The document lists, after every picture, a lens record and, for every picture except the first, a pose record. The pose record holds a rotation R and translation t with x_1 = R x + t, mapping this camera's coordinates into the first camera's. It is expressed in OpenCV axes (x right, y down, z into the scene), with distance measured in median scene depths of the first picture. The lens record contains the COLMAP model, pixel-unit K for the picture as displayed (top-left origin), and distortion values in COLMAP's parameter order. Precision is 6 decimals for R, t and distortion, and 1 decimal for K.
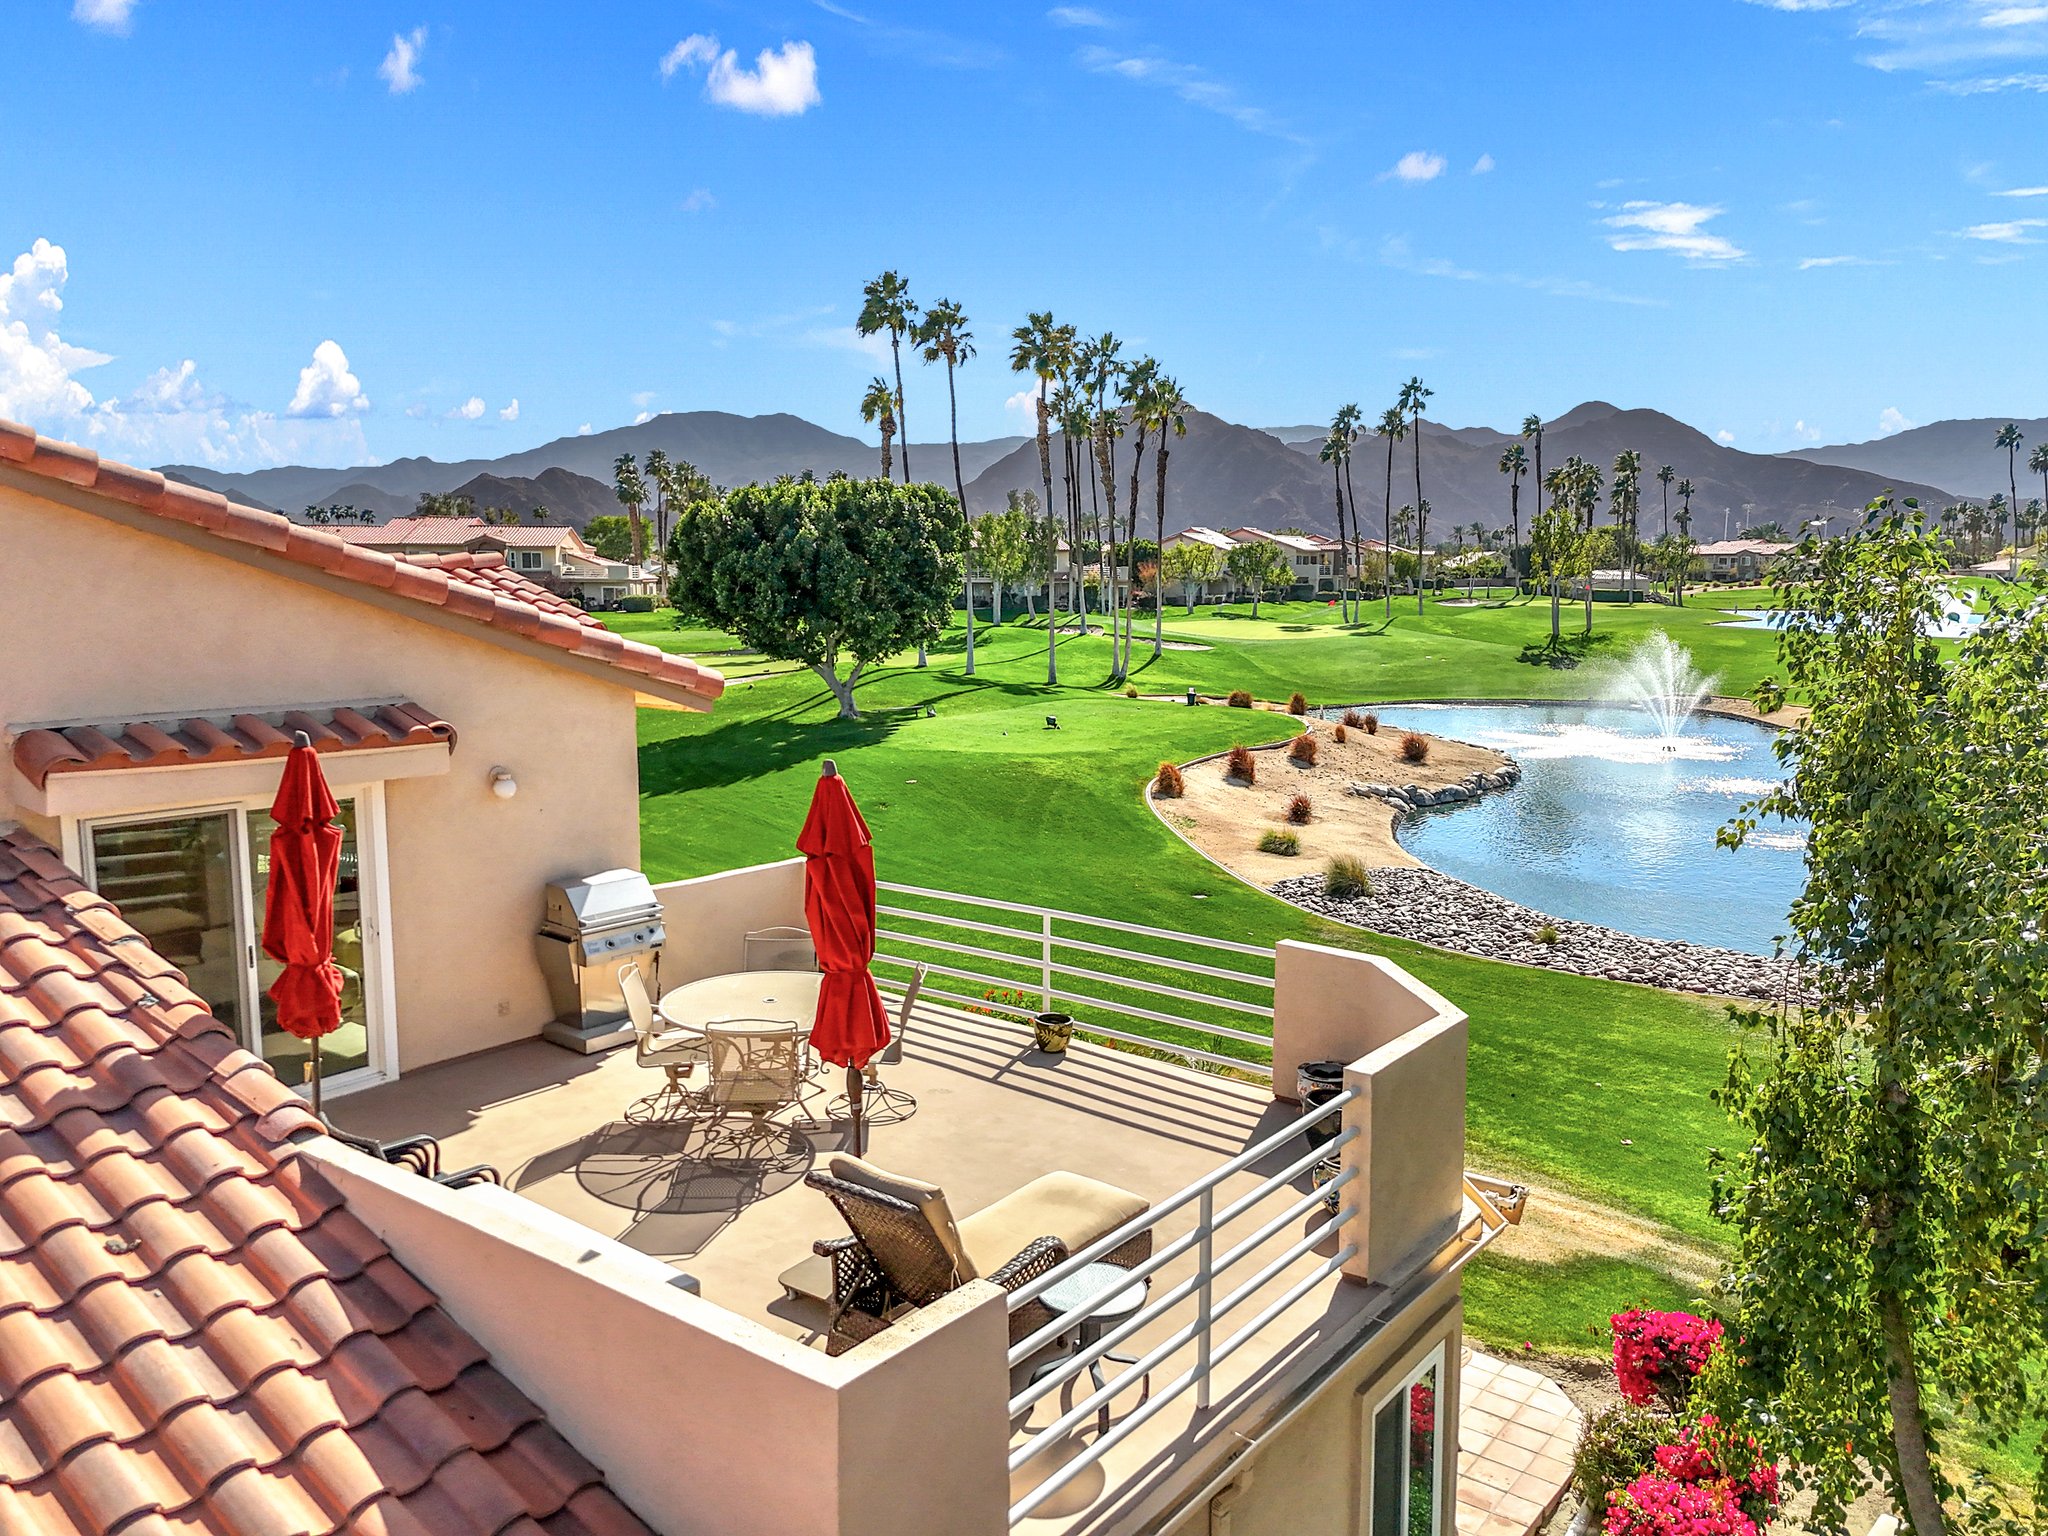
lens RADIAL K [[1469.0, 0, 1024.0], [0, 1469.0, 768.0], [0, 0, 1]] dist [0.060966, 0.000463]
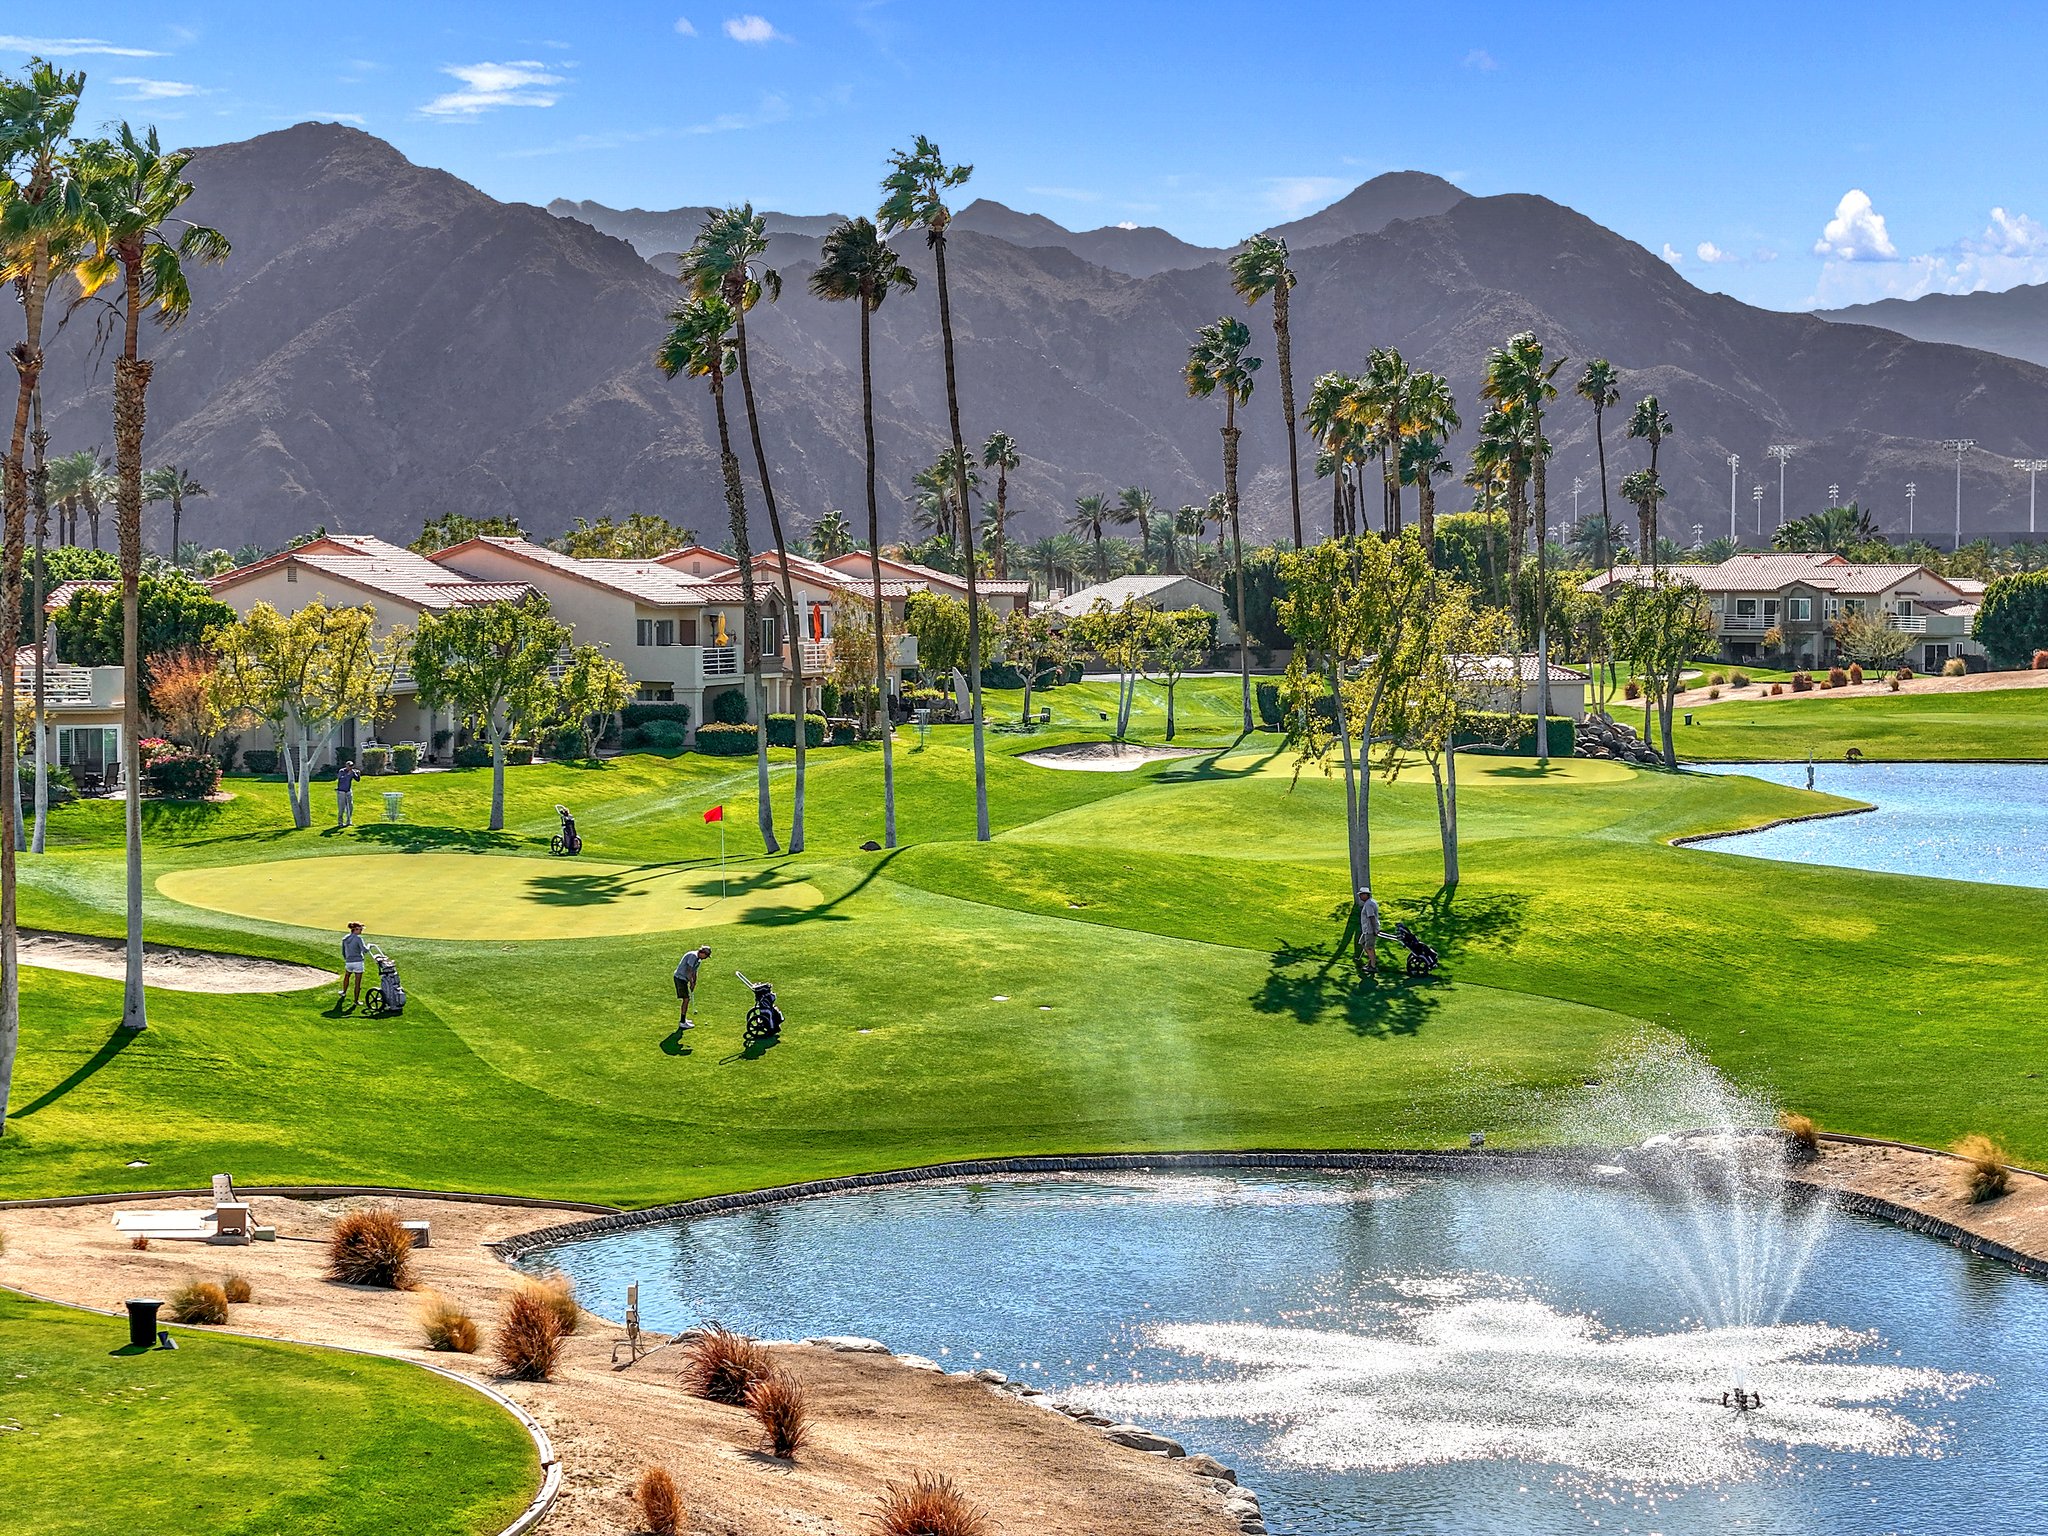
lens RADIAL K [[3280.2, 0, 1024.0], [0, 3280.2, 768.0], [0, 0, 1]] dist [0.028984, -0.104964]
pose [[0.968054, -0.027988, 0.249177, 0.082235], [0.037687, 0.998703, -0.034239, -0.081159], [-0.247895, 0.042536, 0.967853, 0.244920]]
